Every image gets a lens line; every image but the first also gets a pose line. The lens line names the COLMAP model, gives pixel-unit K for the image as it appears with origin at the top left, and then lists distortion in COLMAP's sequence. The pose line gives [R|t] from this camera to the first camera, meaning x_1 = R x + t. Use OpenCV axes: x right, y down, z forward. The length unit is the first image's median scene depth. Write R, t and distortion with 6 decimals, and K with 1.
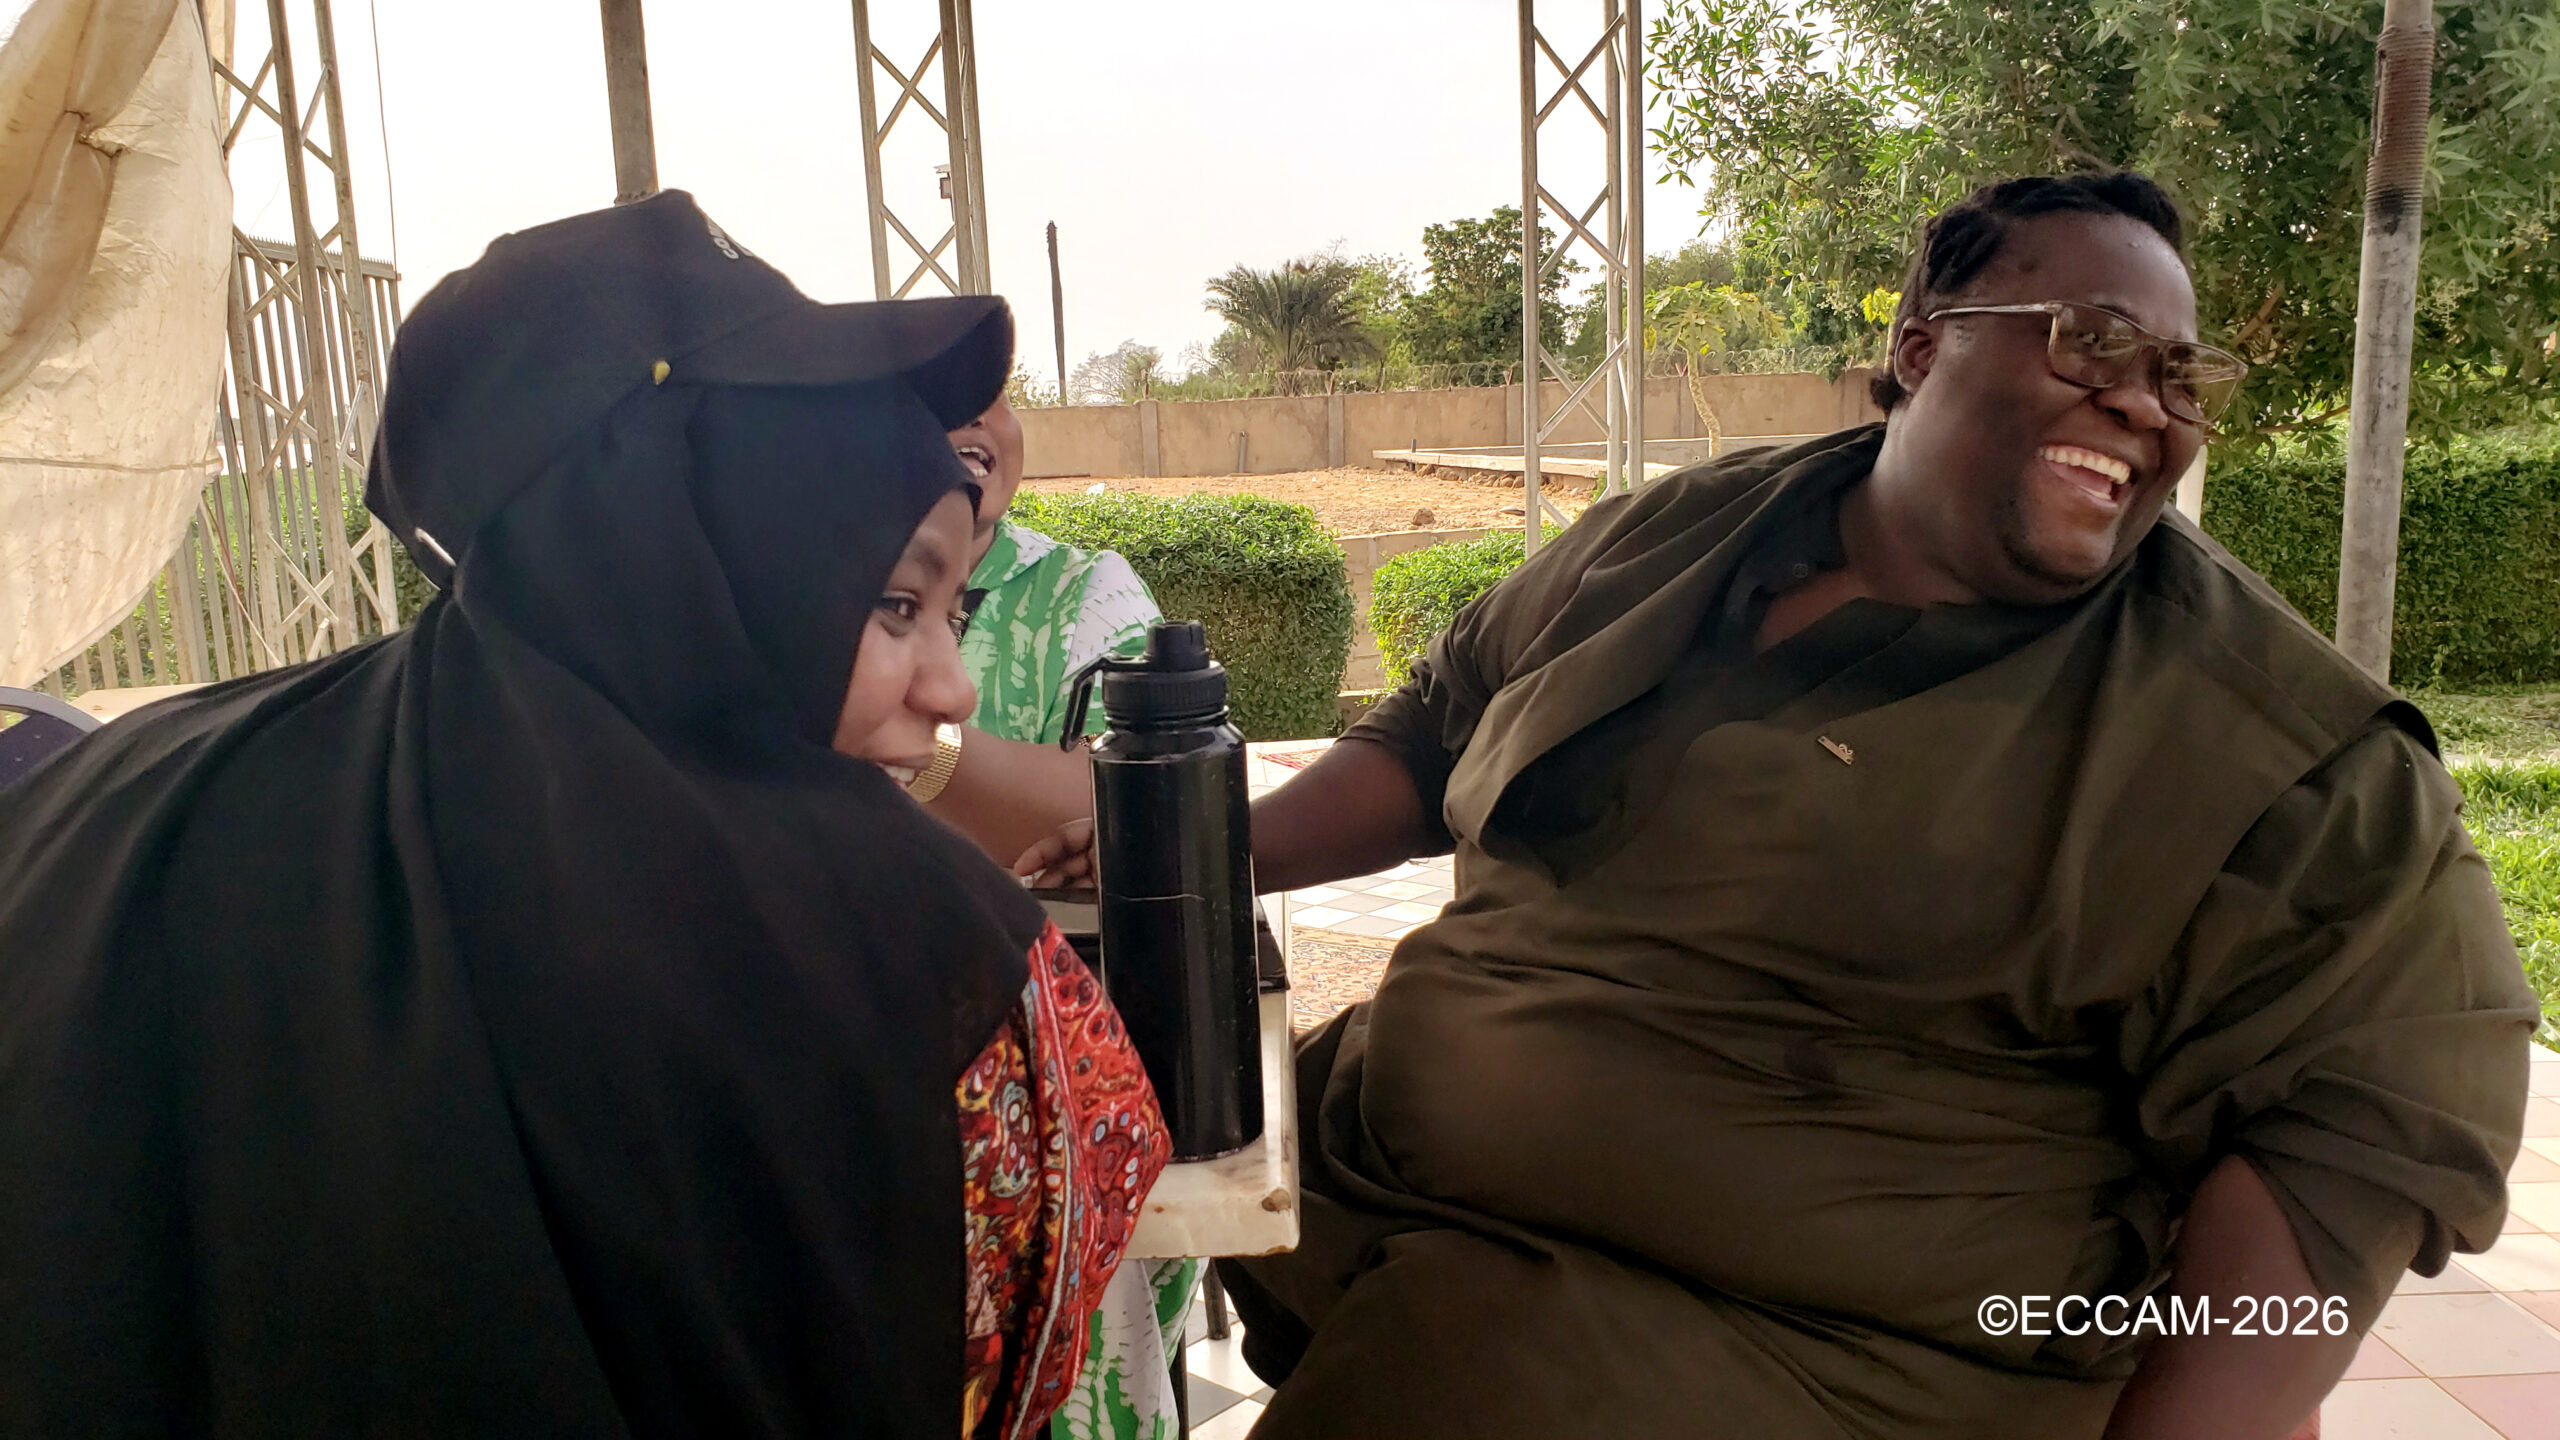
lens RADIAL K [[2006.1, 0, 1280.0], [0, 2006.1, 720.0], [0, 0, 1]] dist [0.013333, -0.002088]
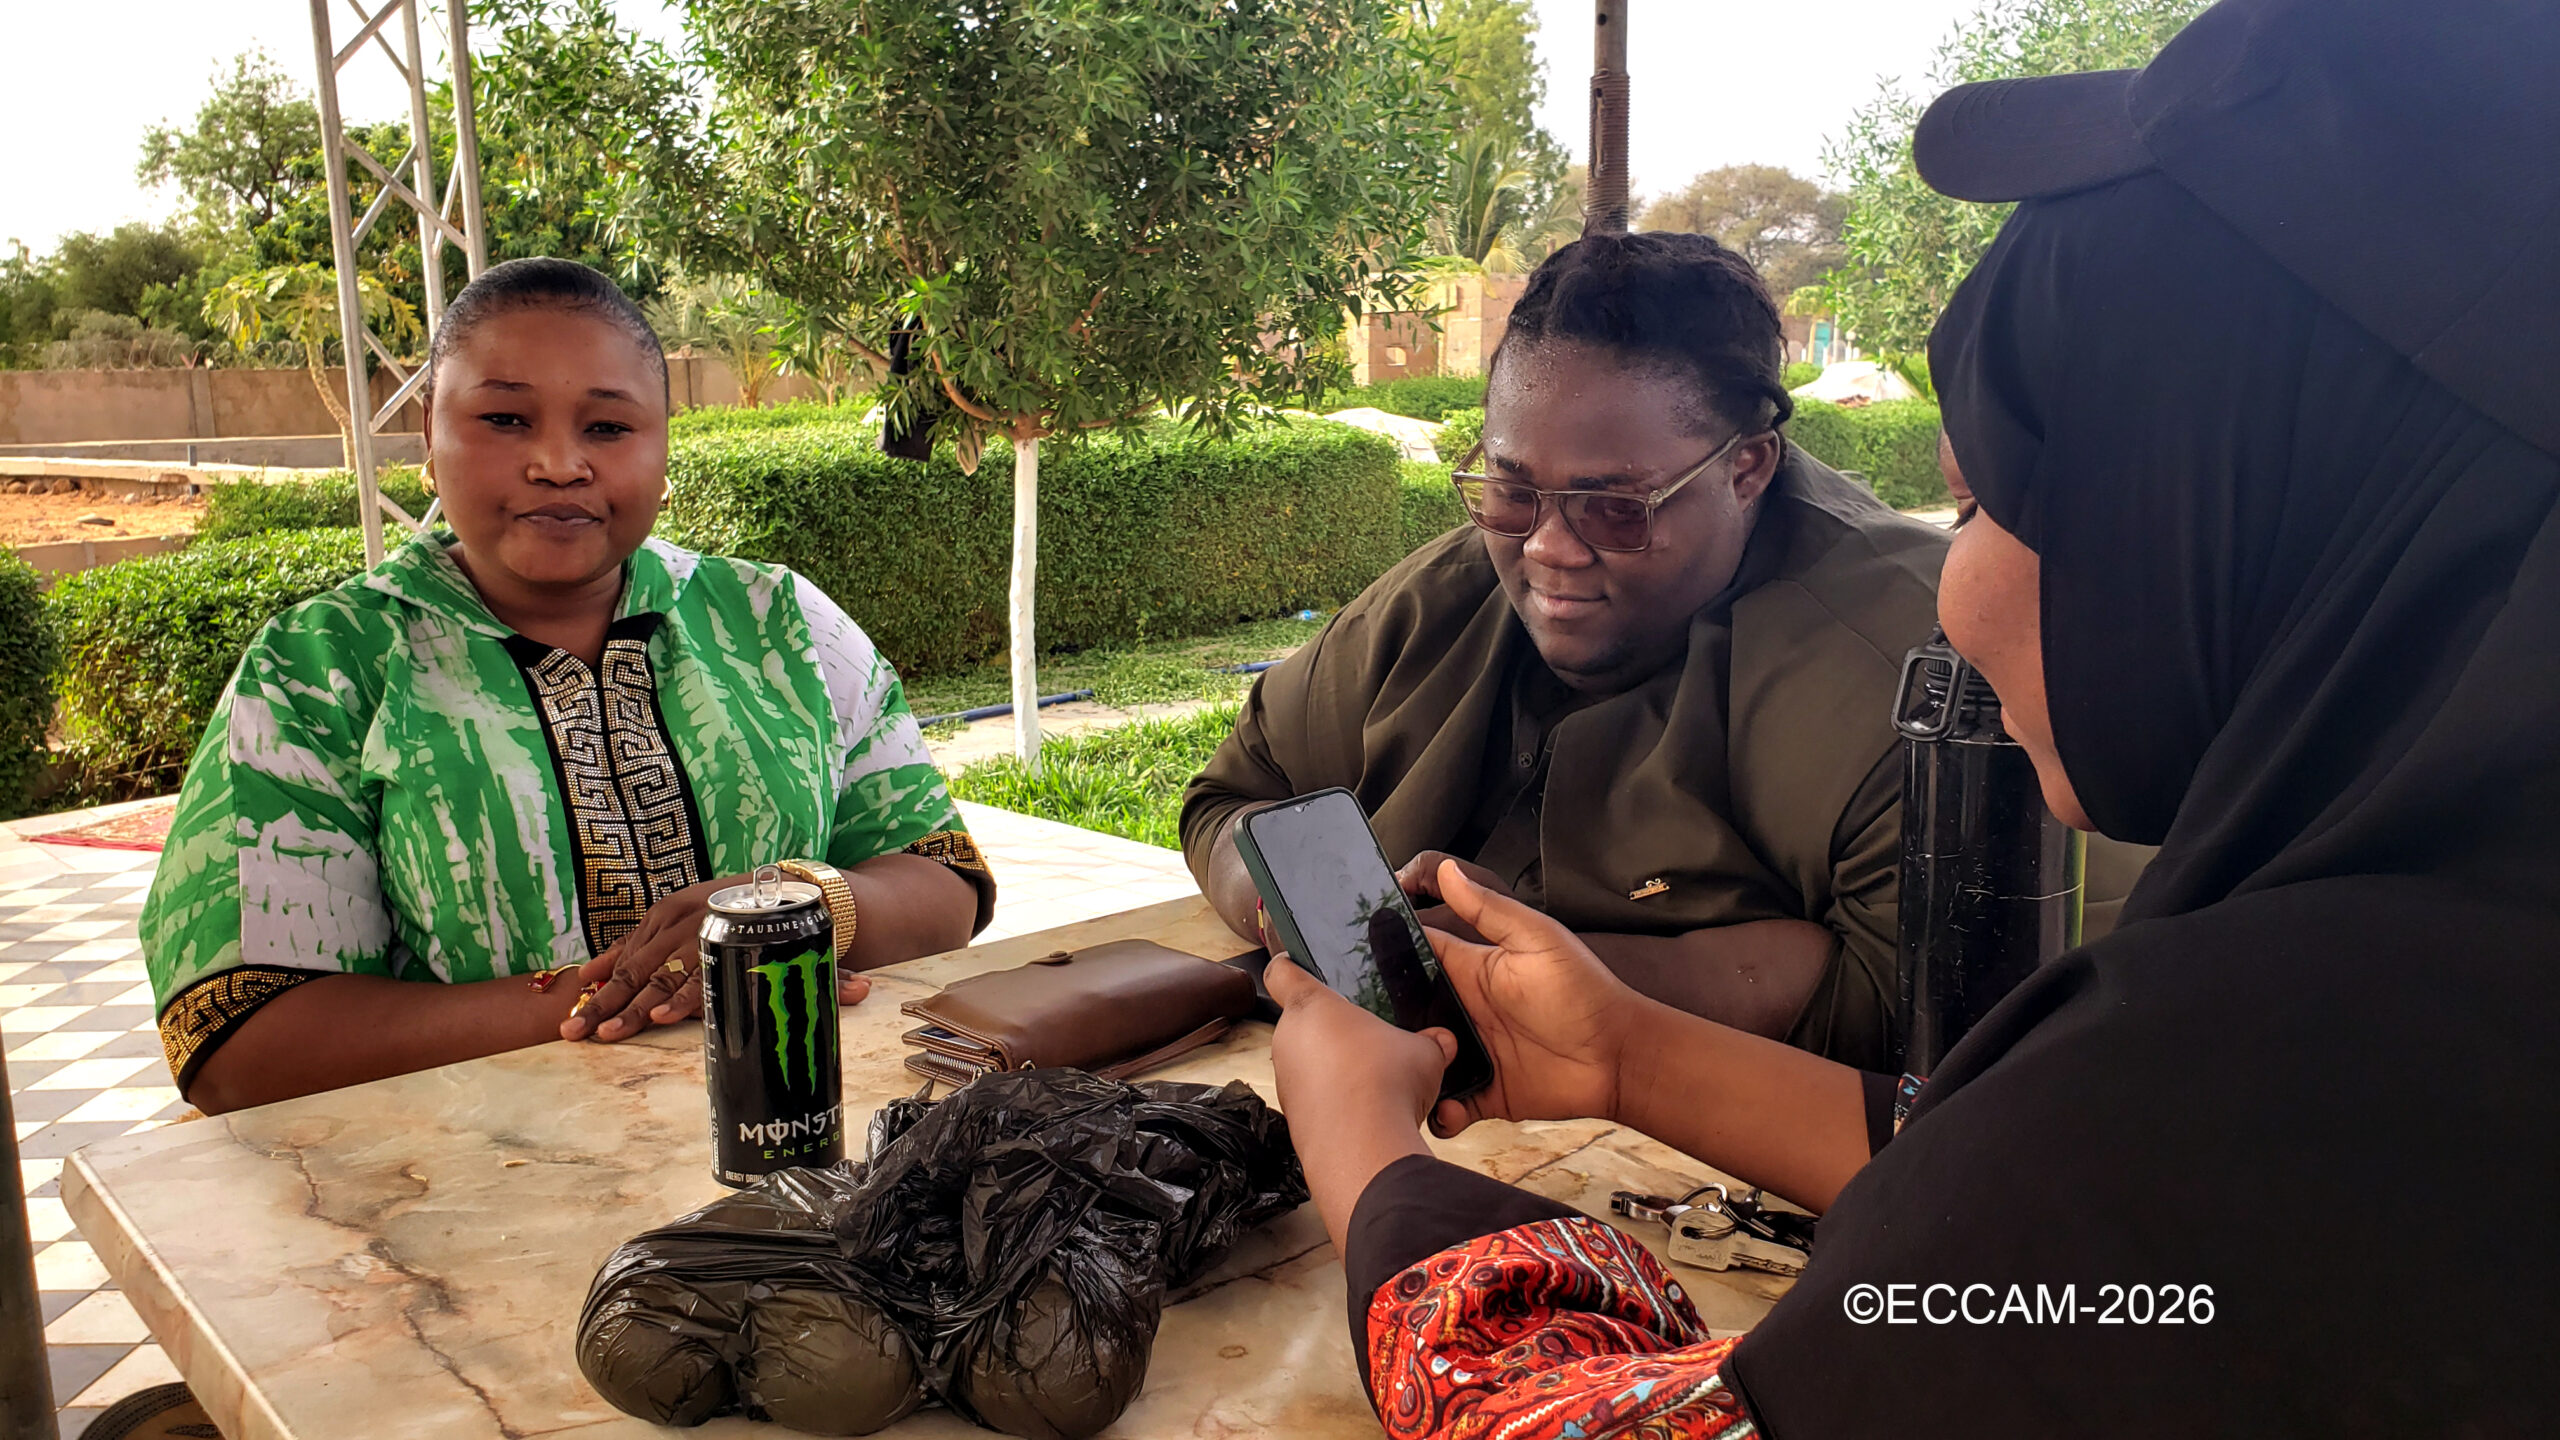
lens RADIAL K [[2006.1, 0, 1280.0], [0, 2006.1, 720.0], [0, 0, 1]] dist [0.013333, -0.002088]
pose [[0.764775, -0.091301, 0.637795, -0.099423], [0.091333, 0.995275, 0.032958, -0.005349], [-0.637791, 0.033046, 0.769500, 0.052318]]
